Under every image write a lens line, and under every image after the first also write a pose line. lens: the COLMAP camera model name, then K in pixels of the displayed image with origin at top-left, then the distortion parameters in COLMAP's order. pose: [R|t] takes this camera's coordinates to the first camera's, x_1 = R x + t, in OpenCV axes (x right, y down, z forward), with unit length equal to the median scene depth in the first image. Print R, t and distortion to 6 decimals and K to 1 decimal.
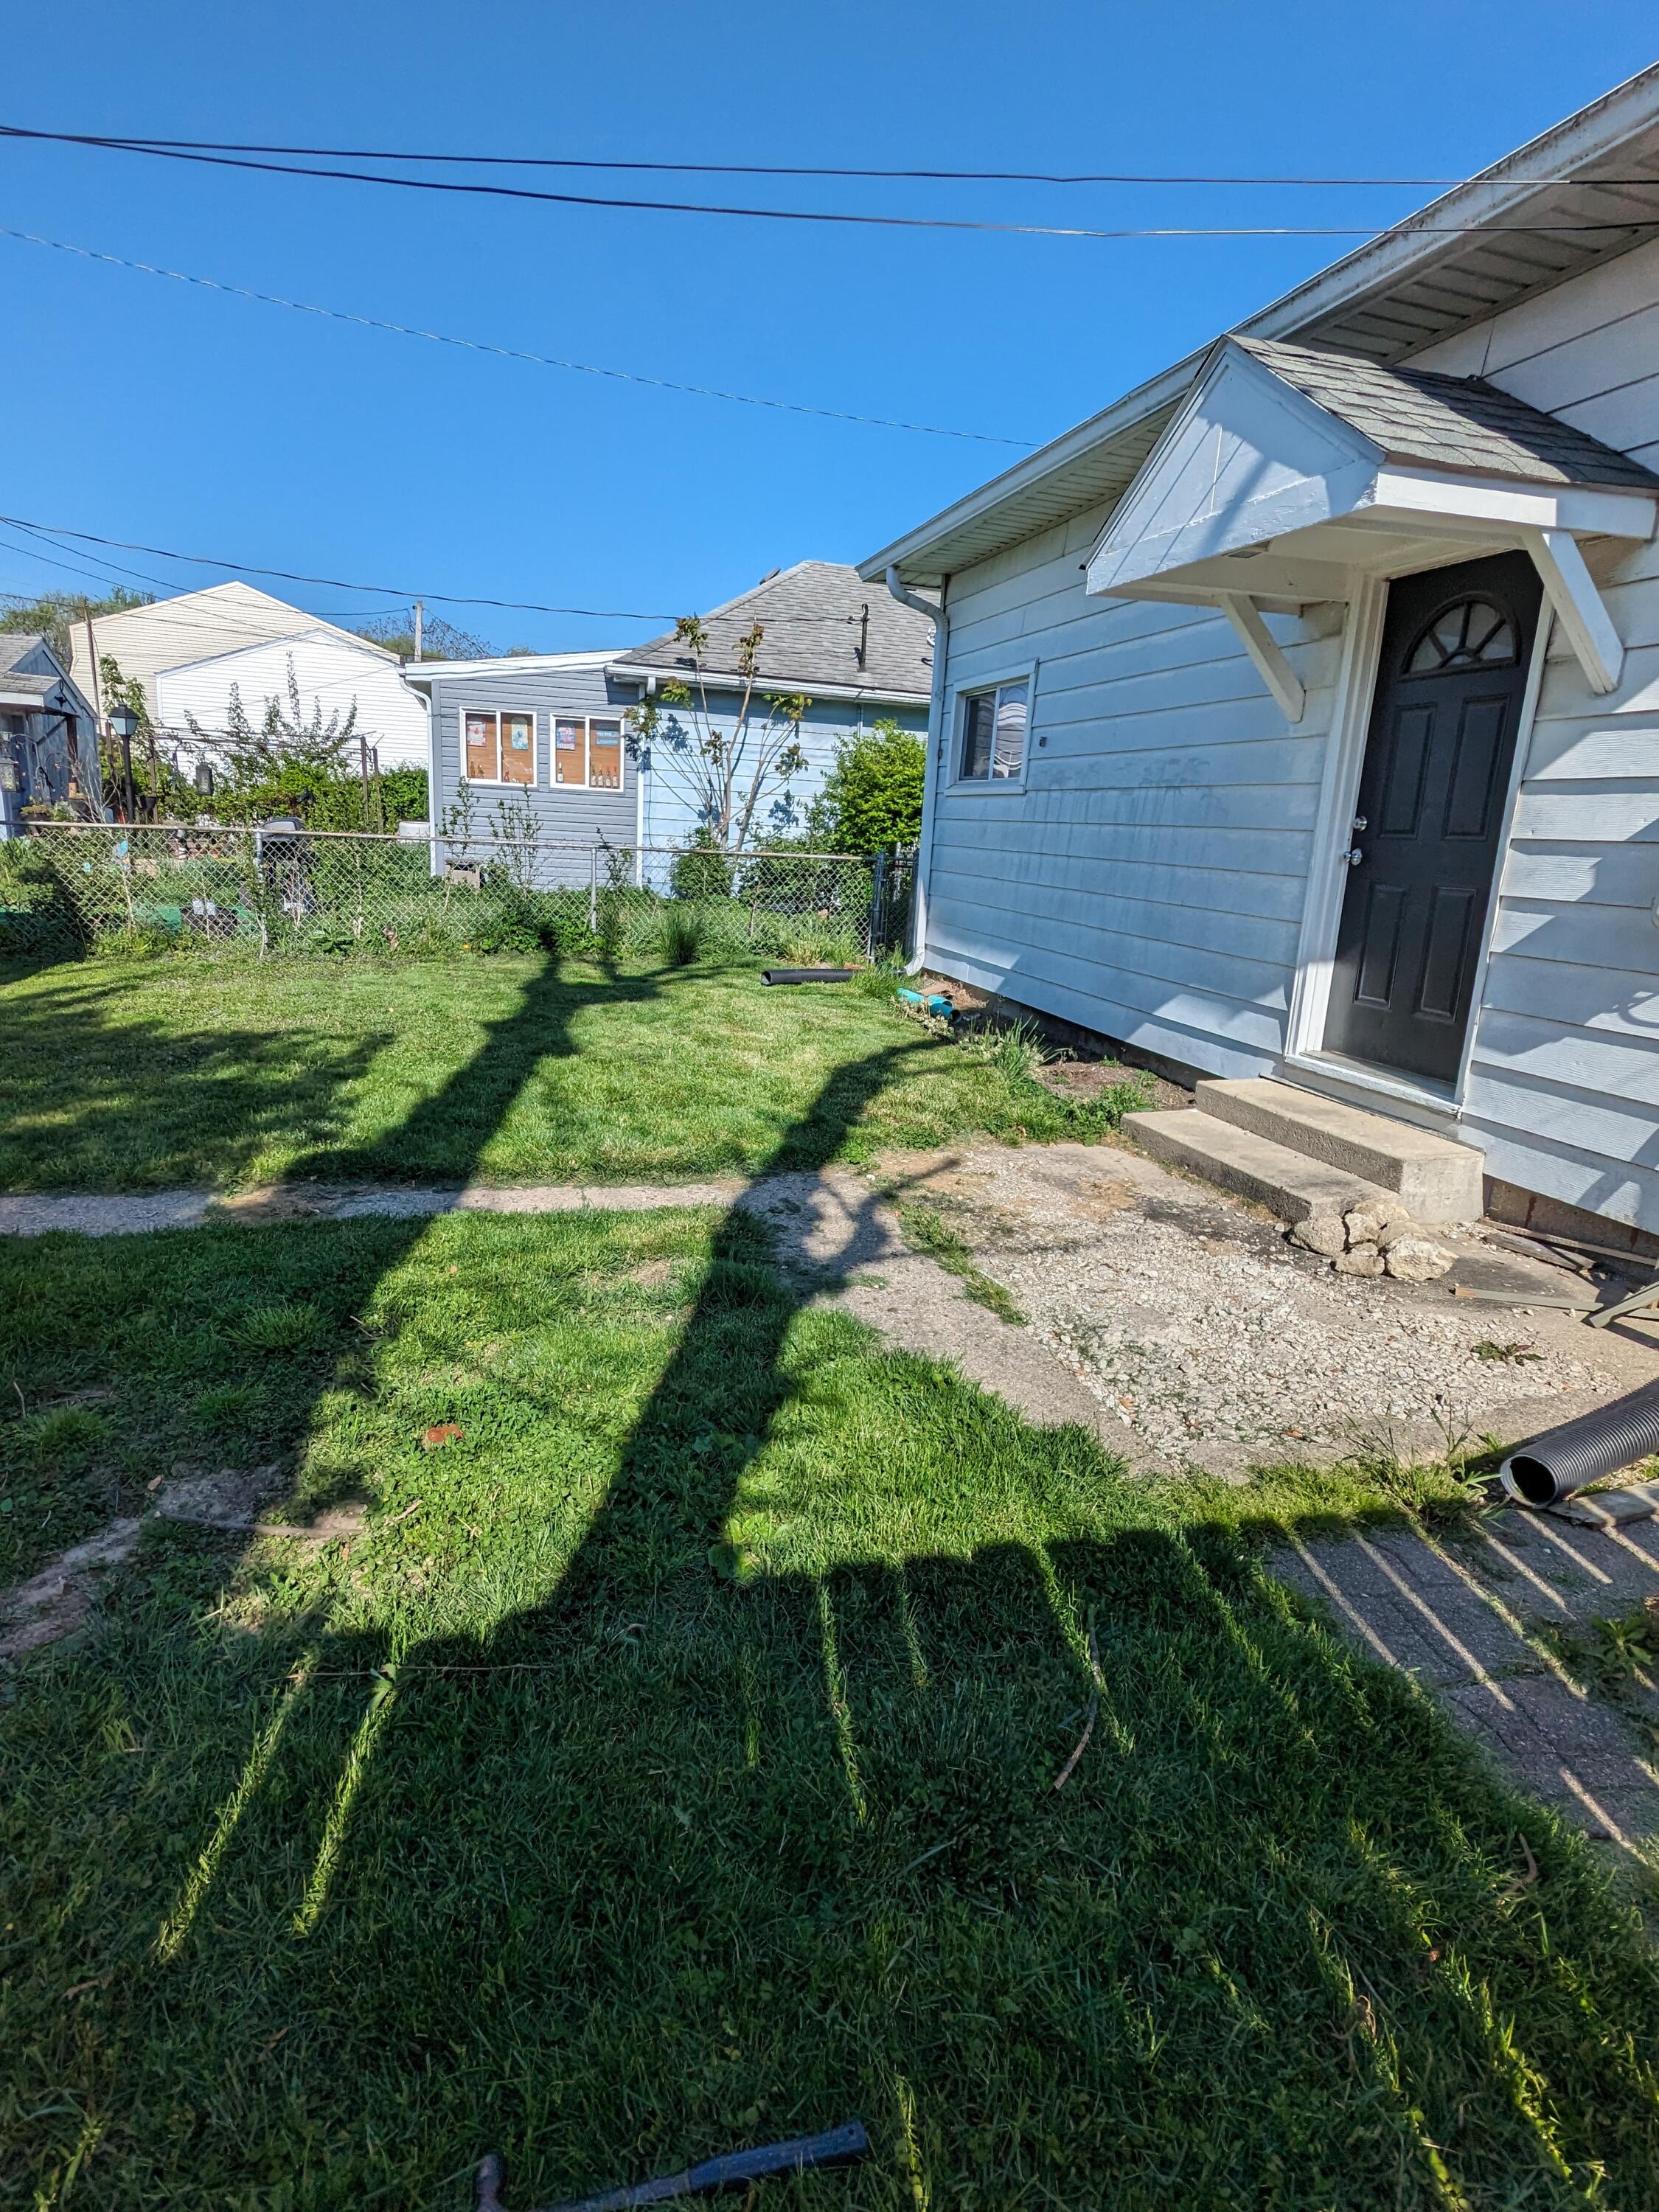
lens RADIAL K [[1160.6, 0, 829.5], [0, 1160.6, 1106.0], [0, 0, 1]] dist [-0.005474, -0.000662]
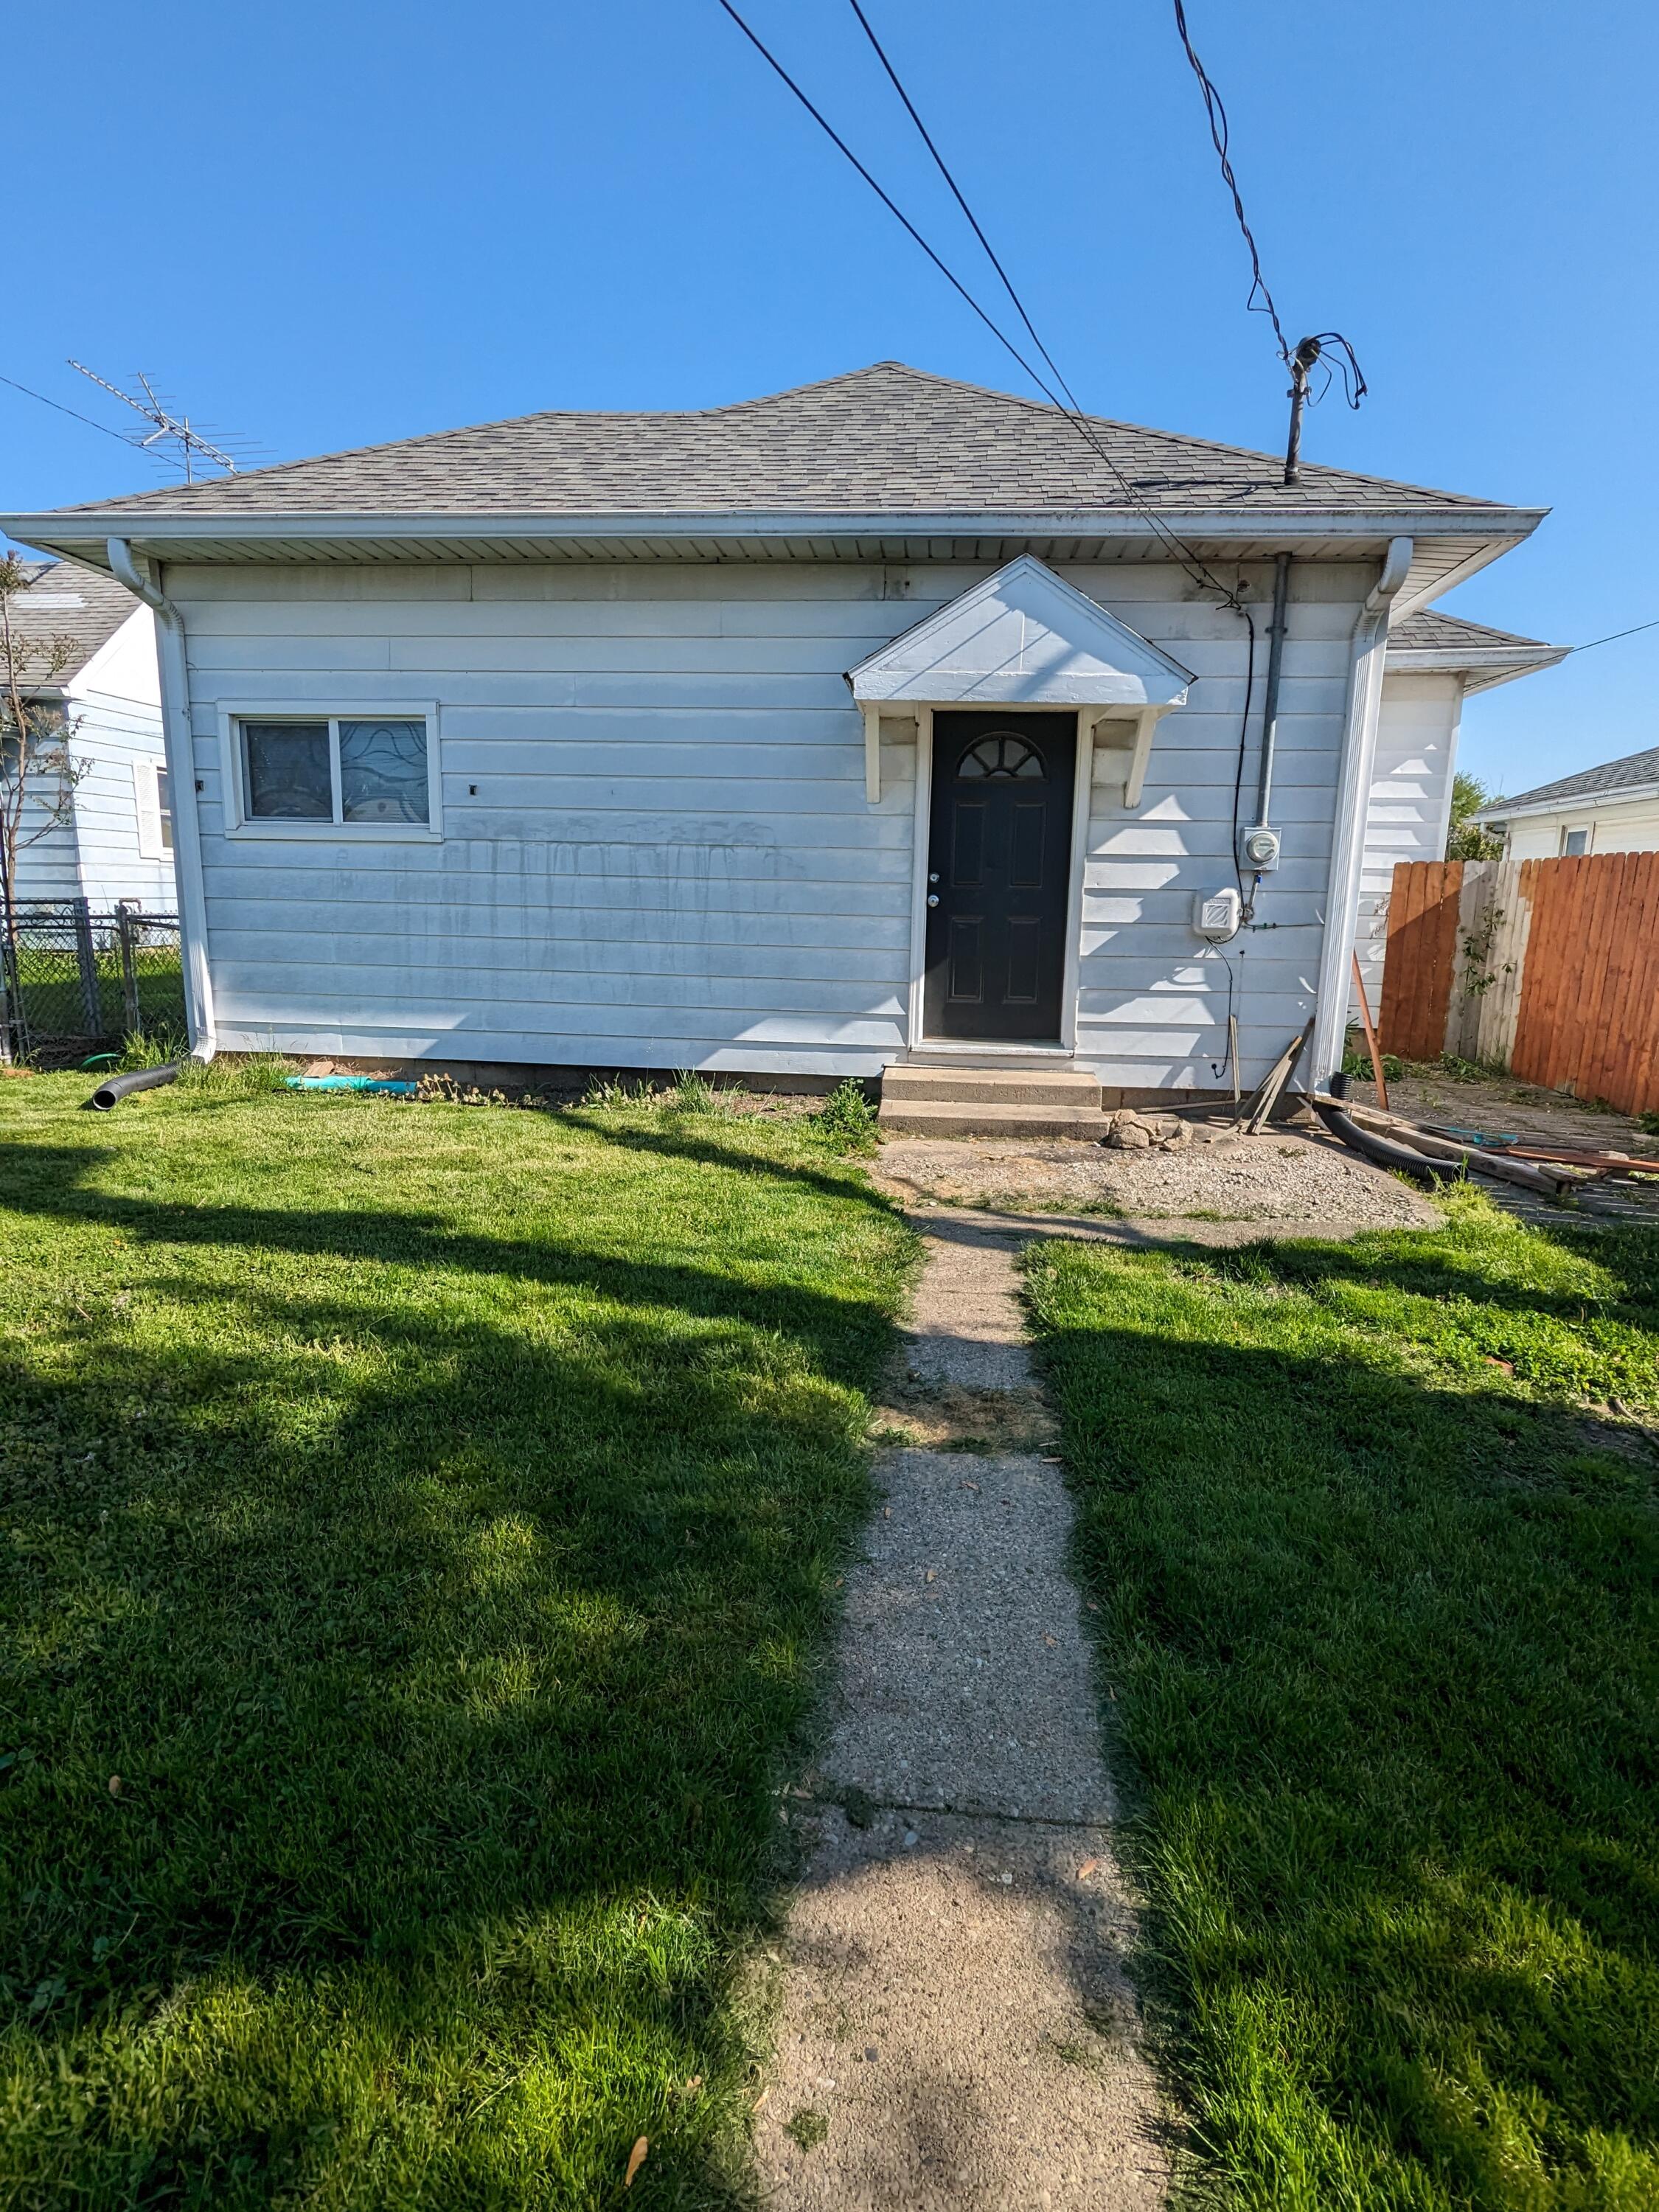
lens RADIAL K [[1152.9, 0, 829.5], [0, 1152.9, 1106.0], [0, 0, 1]] dist [0.004863, 0.000035]
pose [[0.375150, -0.213758, 0.901981, -1.048869], [0.214961, 0.966585, 0.139662, -0.220511], [-0.901695, 0.141496, 0.408564, 0.640135]]
